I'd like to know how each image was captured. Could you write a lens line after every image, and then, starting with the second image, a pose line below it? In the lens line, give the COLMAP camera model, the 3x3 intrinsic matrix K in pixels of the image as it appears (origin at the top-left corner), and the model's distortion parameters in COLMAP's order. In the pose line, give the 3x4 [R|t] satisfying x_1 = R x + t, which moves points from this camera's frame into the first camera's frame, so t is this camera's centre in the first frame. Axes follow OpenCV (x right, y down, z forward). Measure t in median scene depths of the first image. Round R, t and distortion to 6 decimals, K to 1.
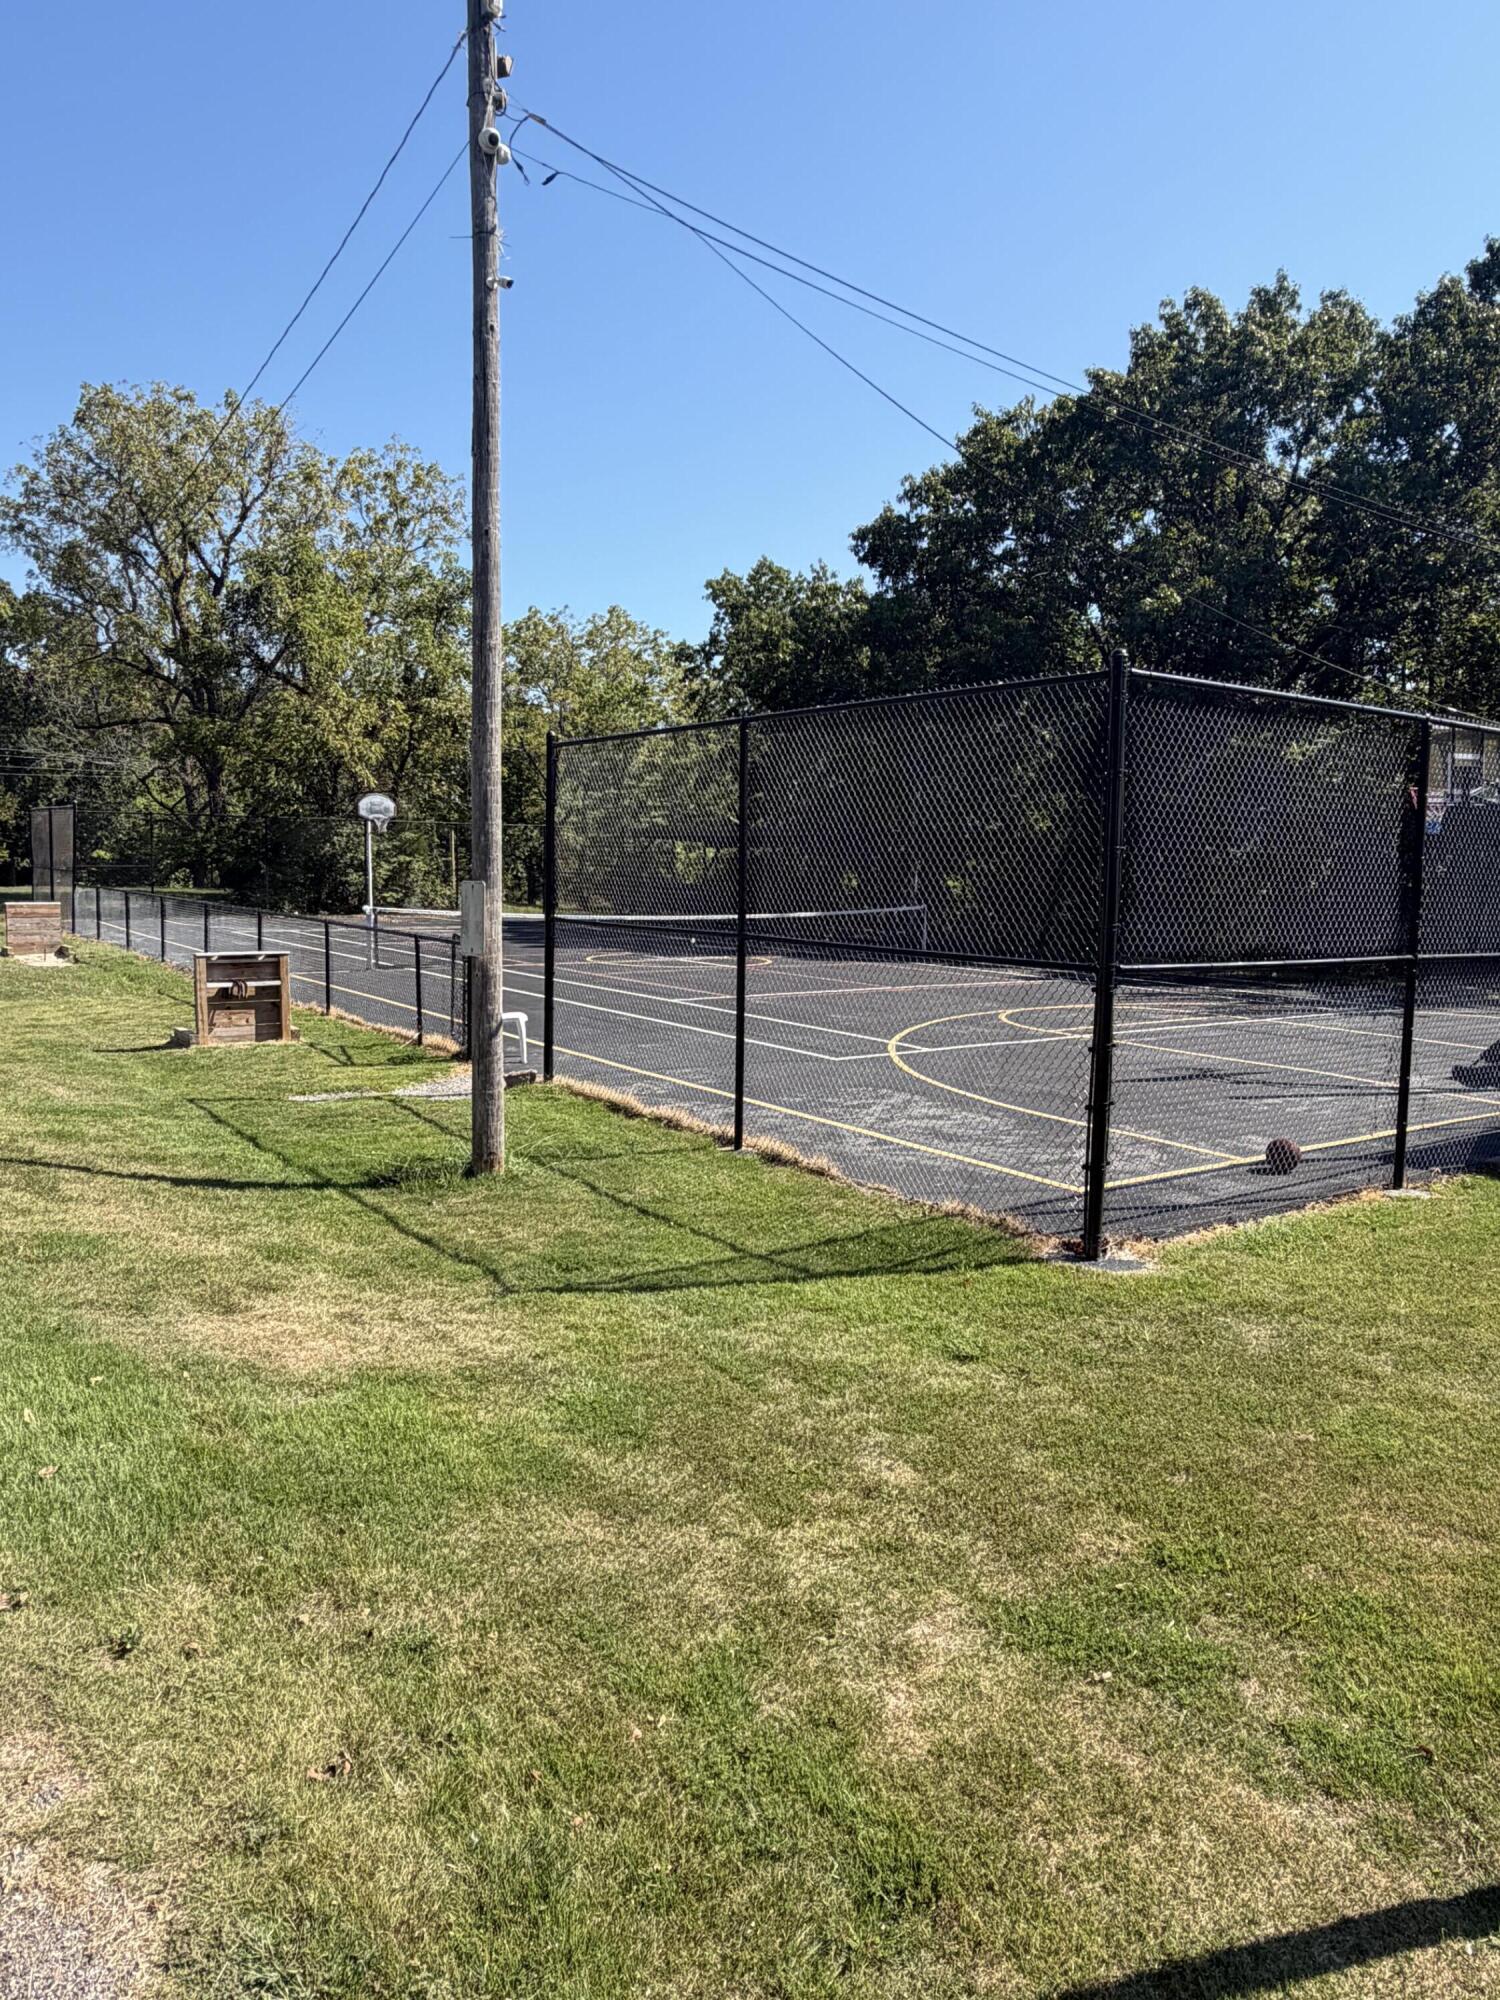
lens RADIAL K [[1352.8, 0, 750.0], [0, 1352.8, 1000.0], [0, 0, 1]] dist [-0.003670, 0.001414]
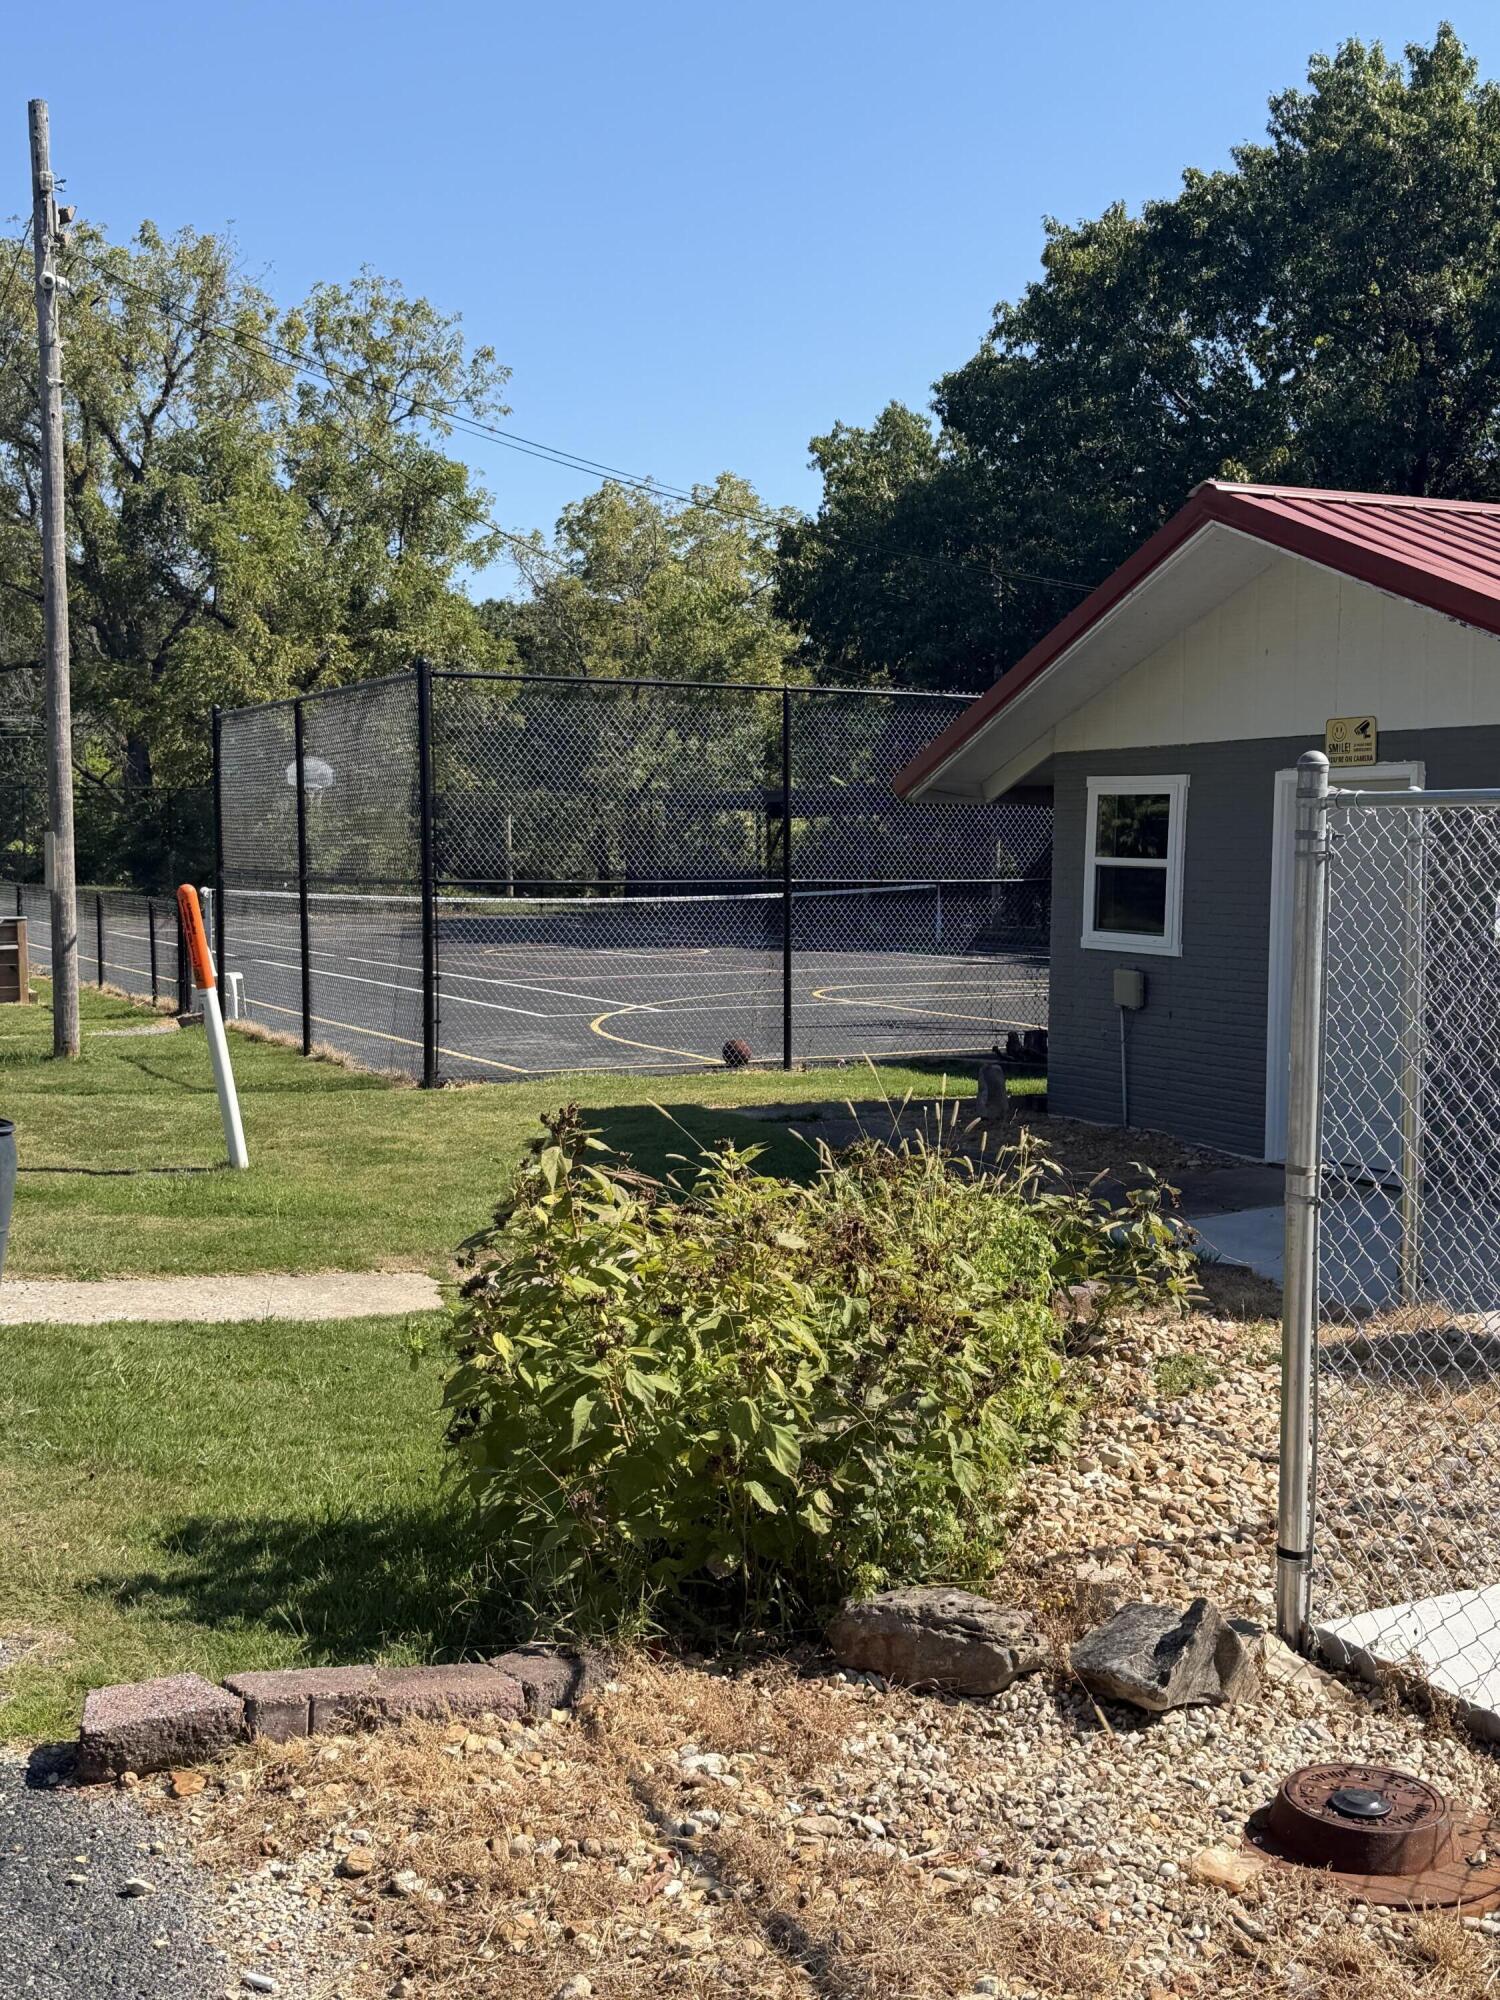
lens RADIAL K [[2236.1, 0, 750.0], [0, 2236.1, 1000.0], [0, 0, 1]] dist [0.240893, -0.555669]
pose [[0.987386, -0.008462, -0.158107, 0.168871], [0.002811, 0.999350, -0.035932, 0.032348], [0.158309, 0.035034, 0.986768, -0.220883]]
